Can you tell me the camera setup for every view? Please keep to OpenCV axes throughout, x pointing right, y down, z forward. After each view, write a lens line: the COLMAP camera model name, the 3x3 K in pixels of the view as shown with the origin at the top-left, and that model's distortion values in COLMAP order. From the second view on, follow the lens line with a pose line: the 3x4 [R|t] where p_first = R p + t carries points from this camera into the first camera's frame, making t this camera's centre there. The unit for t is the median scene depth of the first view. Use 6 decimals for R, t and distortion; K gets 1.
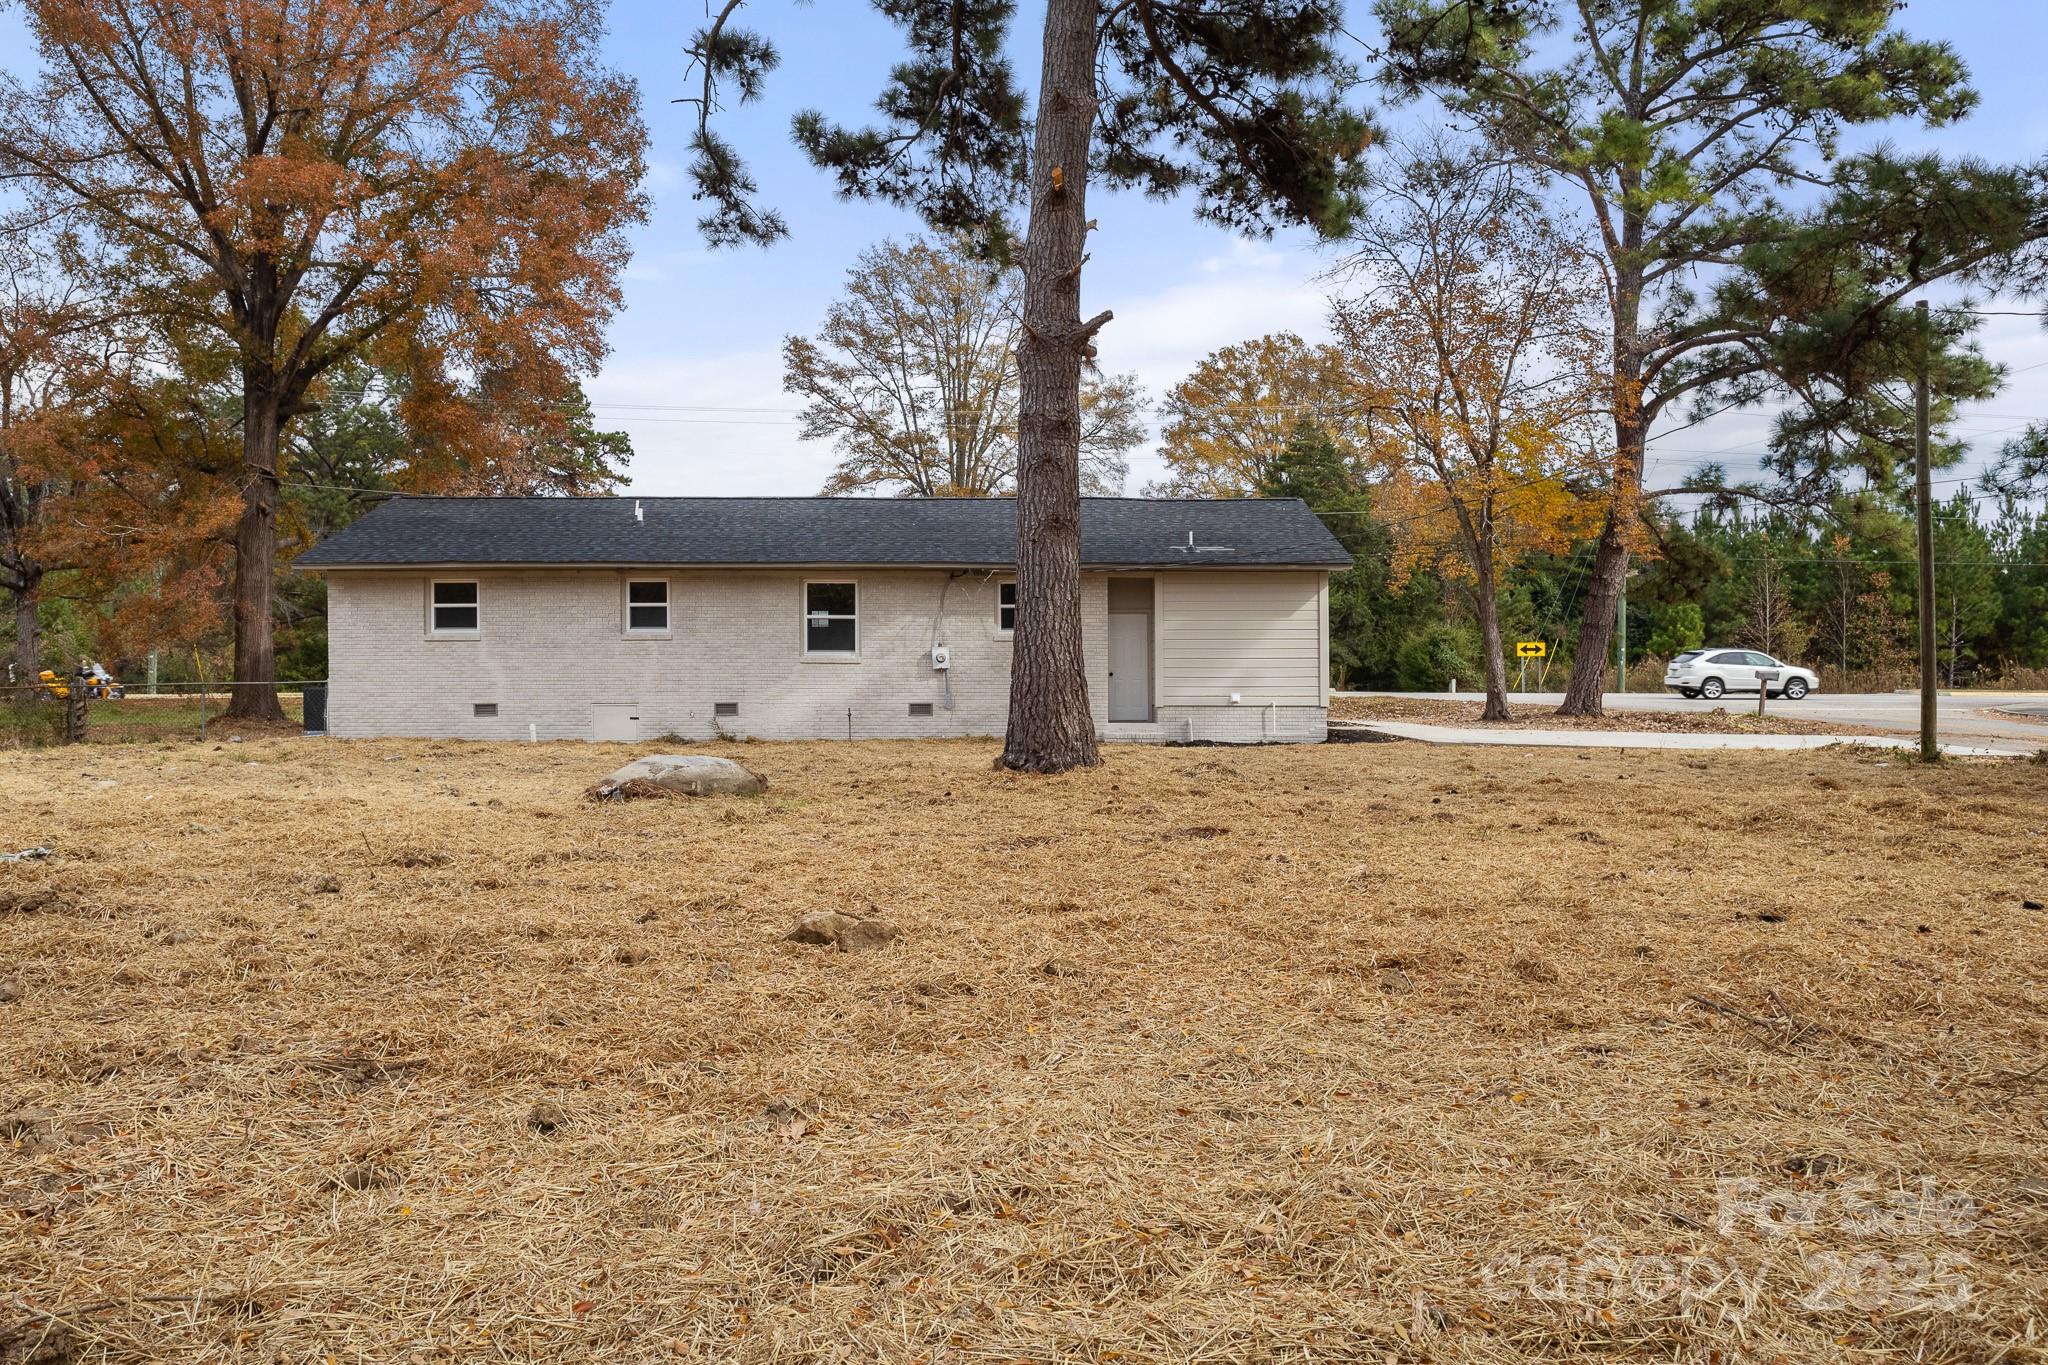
lens RADIAL K [[1603.8, 0, 1024.0], [0, 1603.8, 682.5], [0, 0, 1]] dist [-0.006105, -0.003204]
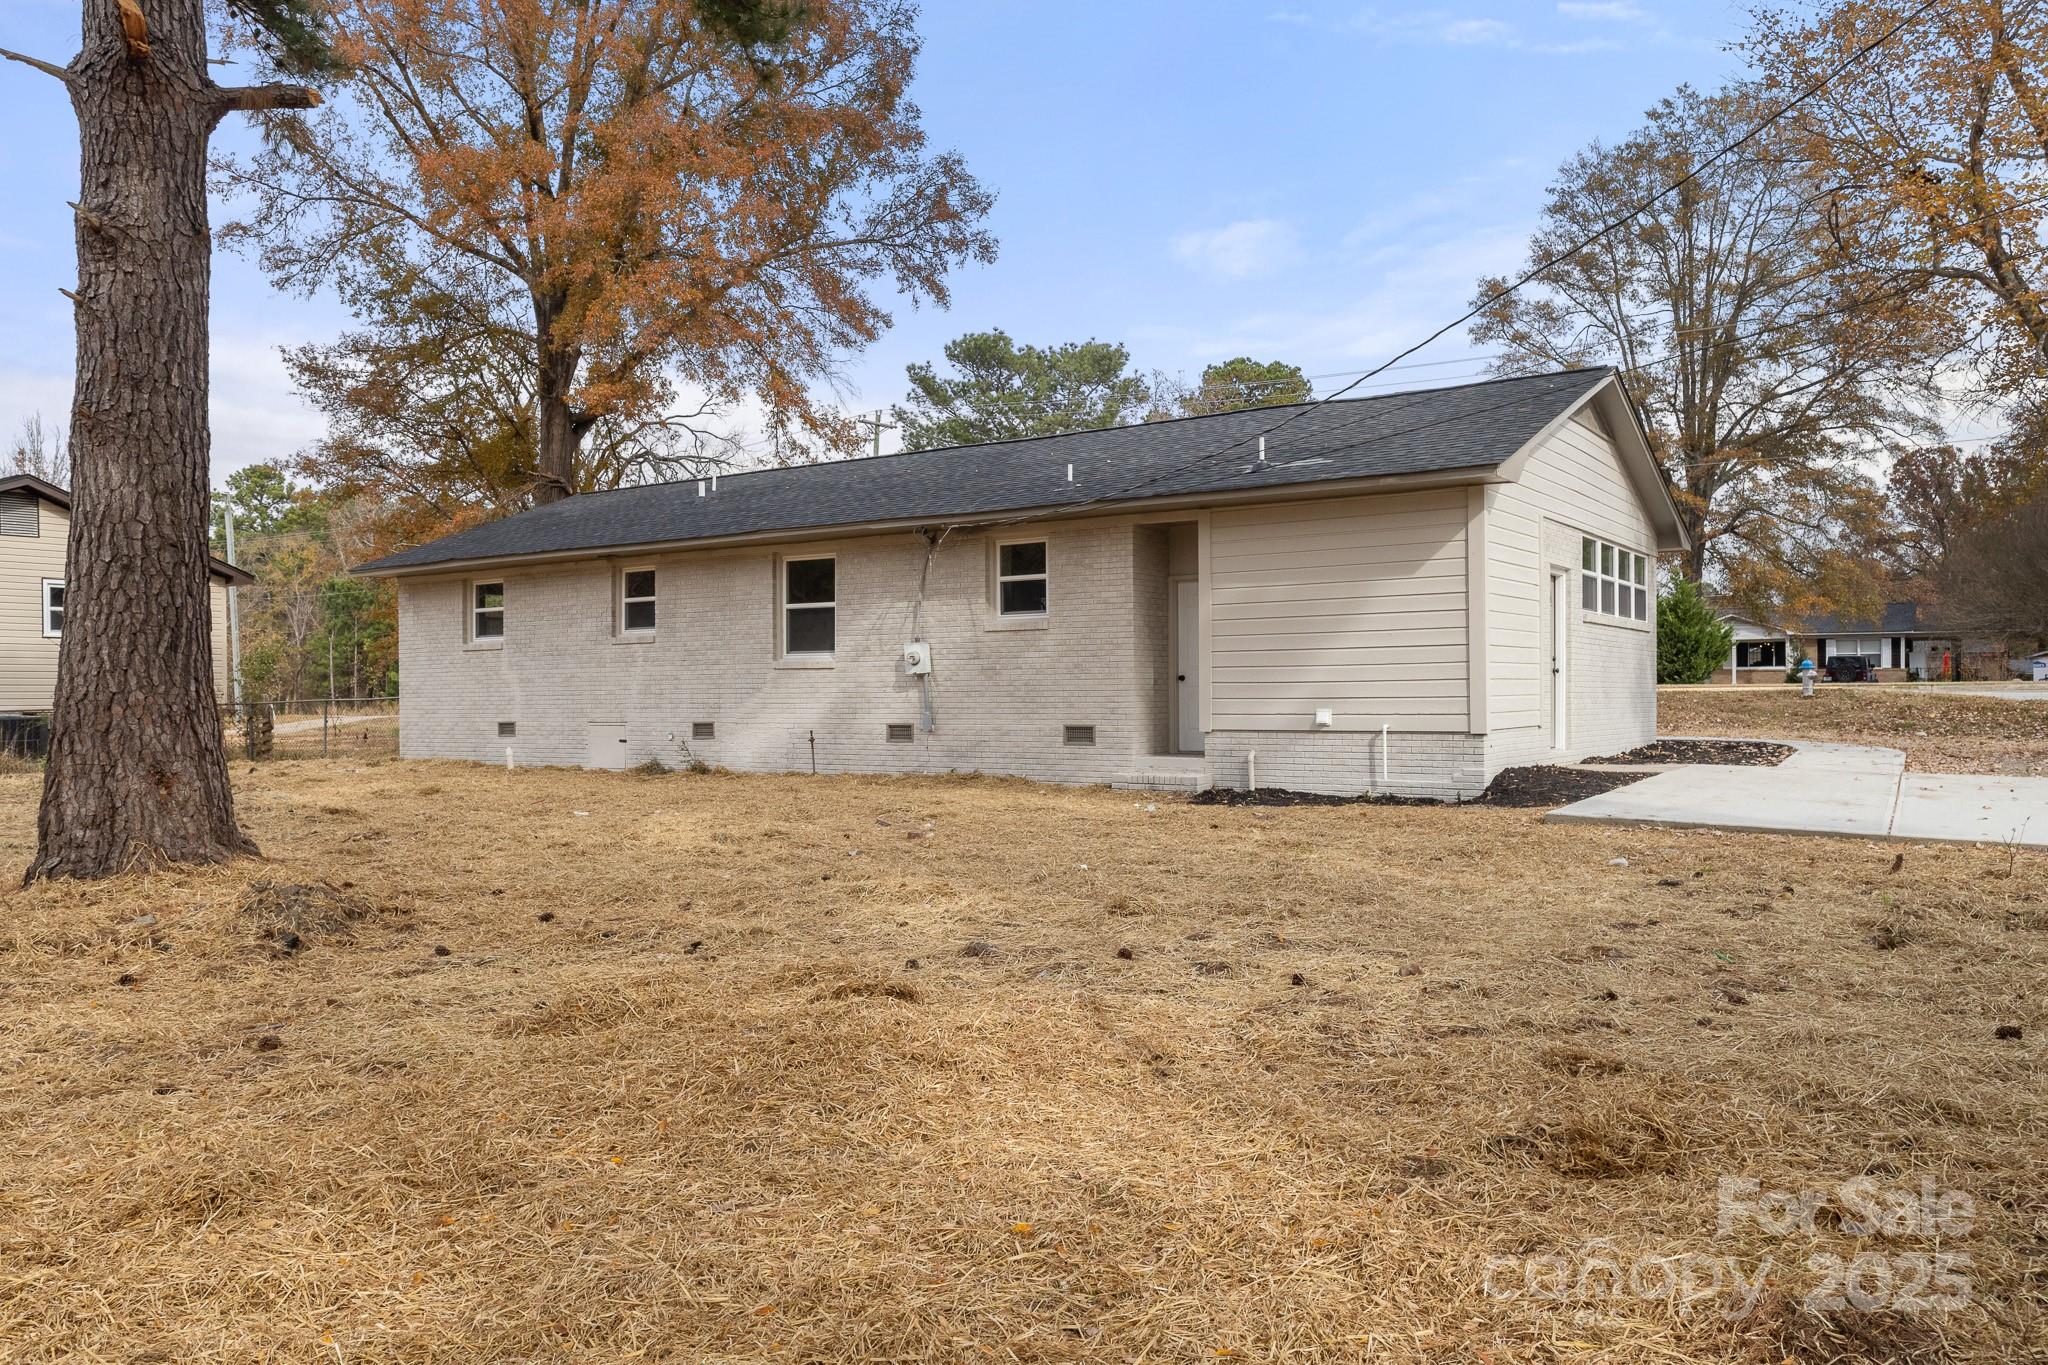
lens RADIAL K [[1526.3, 0, 1024.0], [0, 1526.3, 682.5], [0, 0, 1]] dist [0.003752, 0.000932]
pose [[0.808477, -0.010485, -0.588435, 0.370014], [0.013313, 0.999911, 0.000474, -0.004722], [0.588378, -0.008217, 0.808545, 0.494893]]
